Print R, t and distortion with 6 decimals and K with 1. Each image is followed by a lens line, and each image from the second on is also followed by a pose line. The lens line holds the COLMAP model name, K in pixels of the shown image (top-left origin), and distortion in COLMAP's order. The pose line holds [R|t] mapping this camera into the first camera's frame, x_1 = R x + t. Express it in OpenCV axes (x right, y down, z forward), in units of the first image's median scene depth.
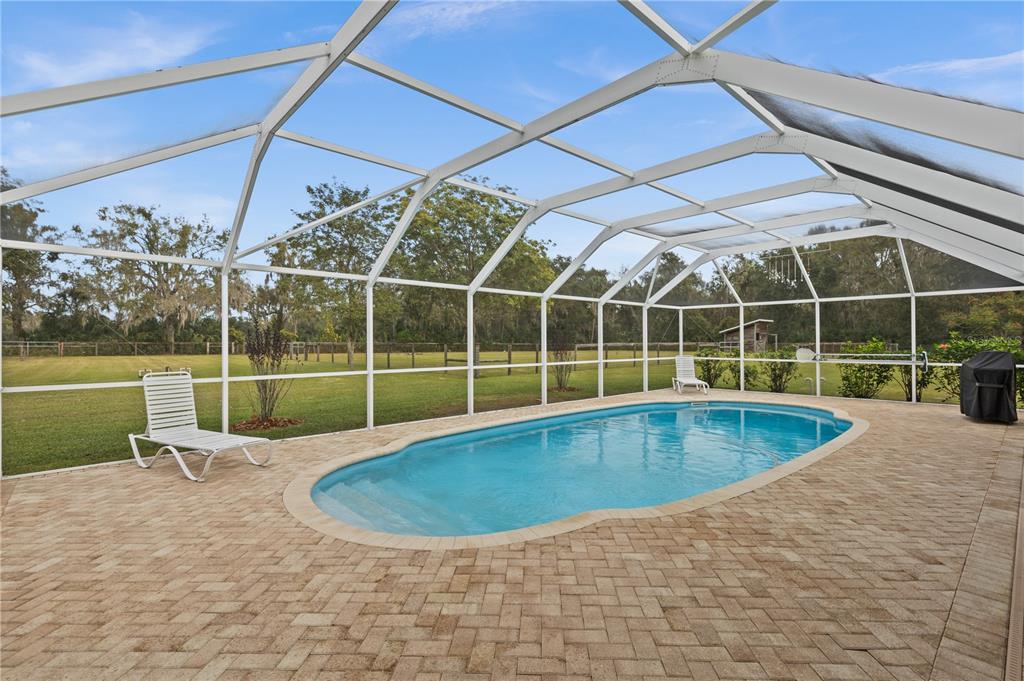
lens RADIAL K [[463.8, 0, 512.0], [0, 463.8, 340.5], [0, 0, 1]] dist [0.002496, 0.000440]
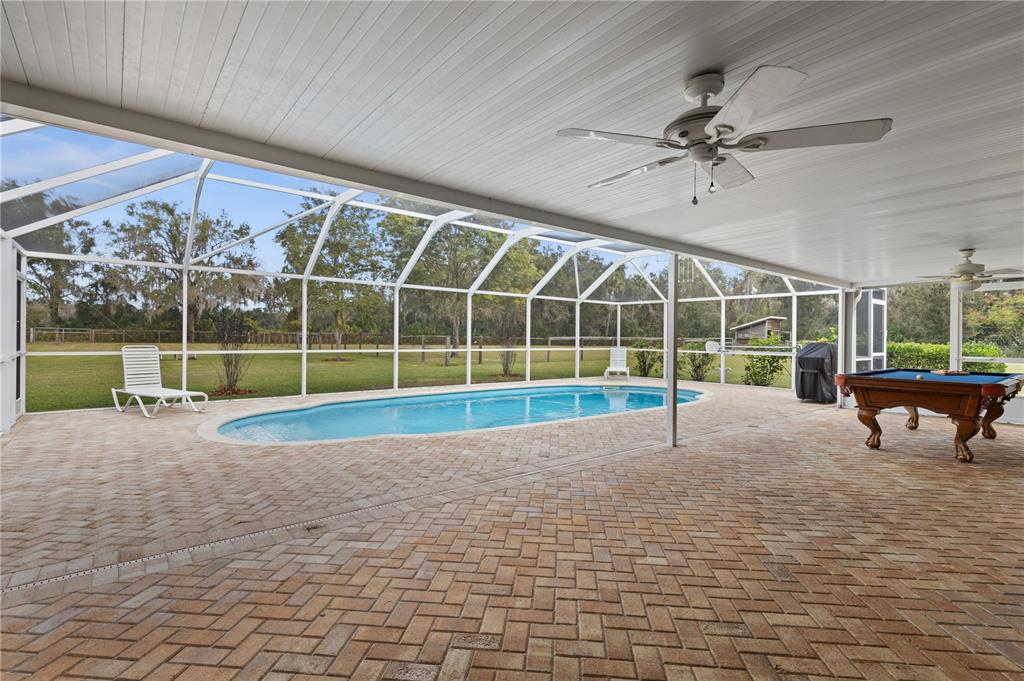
lens RADIAL K [[475.9, 0, 512.0], [0, 475.9, 340.5], [0, 0, 1]] dist [0.001915, 0.000424]
pose [[0.998381, 0.015513, -0.054729, 0.060353], [-0.014920, 0.999826, 0.011227, 0.002887], [0.054894, -0.010392, 0.998438, -0.048692]]
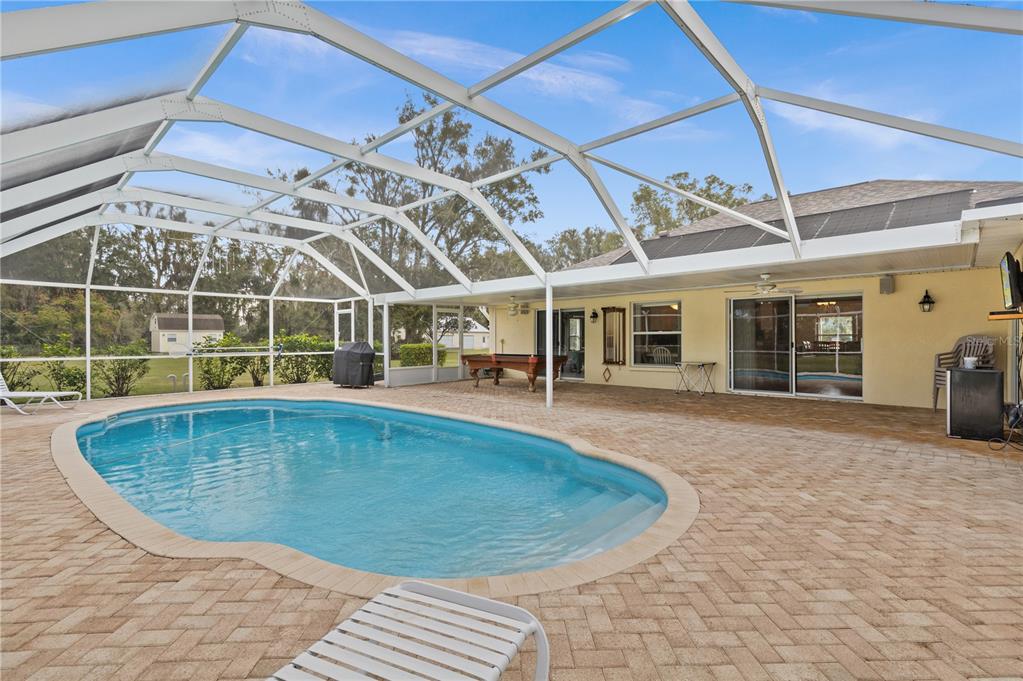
lens RADIAL K [[484.5, 0, 511.5], [0, 484.5, 340.5], [0, 0, 1]] dist [-0.000296, -0.000650]
pose [[-0.076775, 0.003386, 0.997043, -0.110709], [0.000458, 0.999994, -0.003361, 0.004634], [-0.997048, 0.000198, -0.076776, 0.118203]]
